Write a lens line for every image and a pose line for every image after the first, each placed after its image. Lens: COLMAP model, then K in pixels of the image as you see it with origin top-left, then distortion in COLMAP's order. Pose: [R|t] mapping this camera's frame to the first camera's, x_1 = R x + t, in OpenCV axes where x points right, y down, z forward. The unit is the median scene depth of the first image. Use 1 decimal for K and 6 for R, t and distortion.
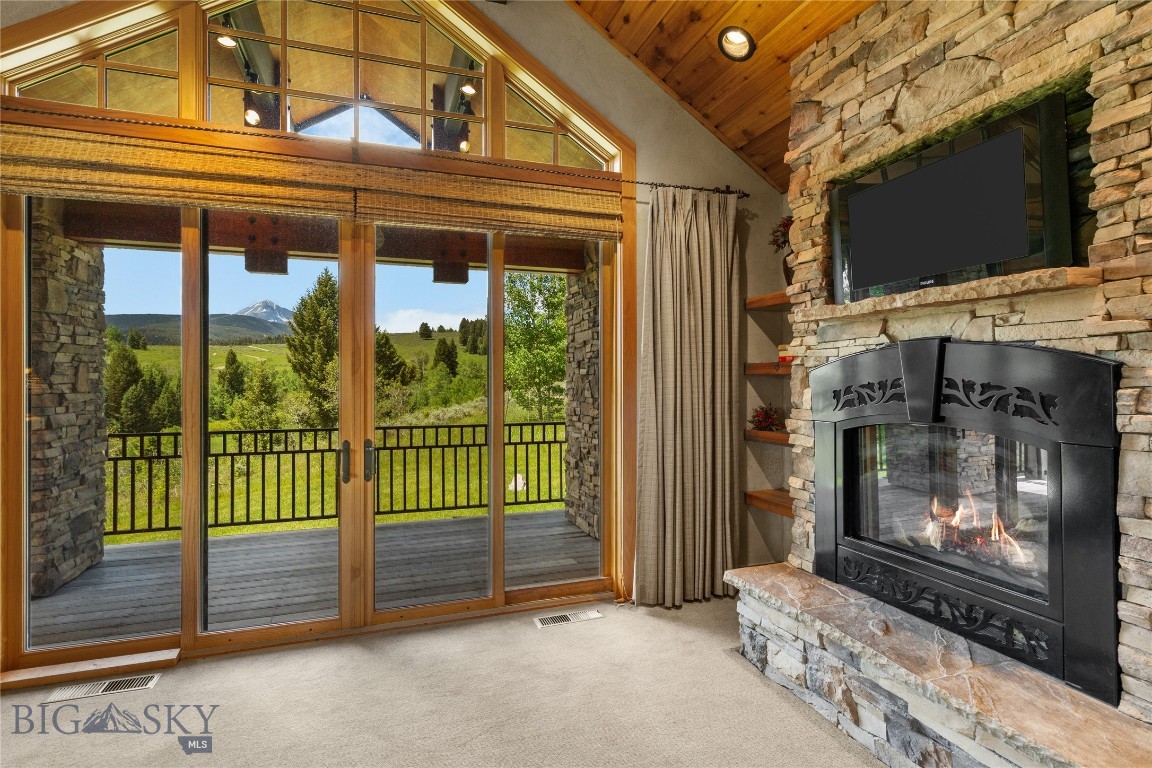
lens RADIAL K [[574.1, 0, 574.1], [0, 574.1, 378.5], [0, 0, 1]] dist [0.000756, -0.000272]
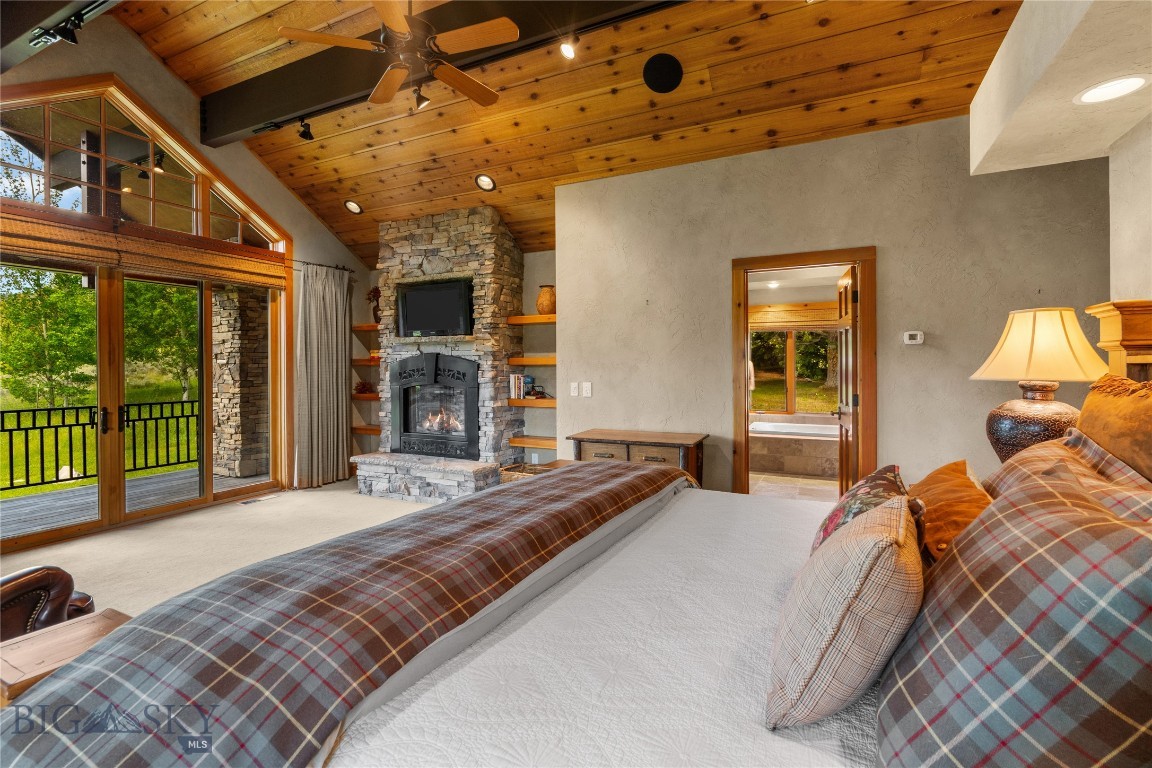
lens RADIAL K [[532.5, 0, 574.5], [0, 532.5, 373.0], [0, 0, 1]] dist [-0.000418, -0.000067]
pose [[0.715516, -0.008309, 0.698547, -0.533618], [-0.002608, 0.999891, 0.014565, -0.010493], [-0.698591, -0.012243, 0.715416, -1.018282]]
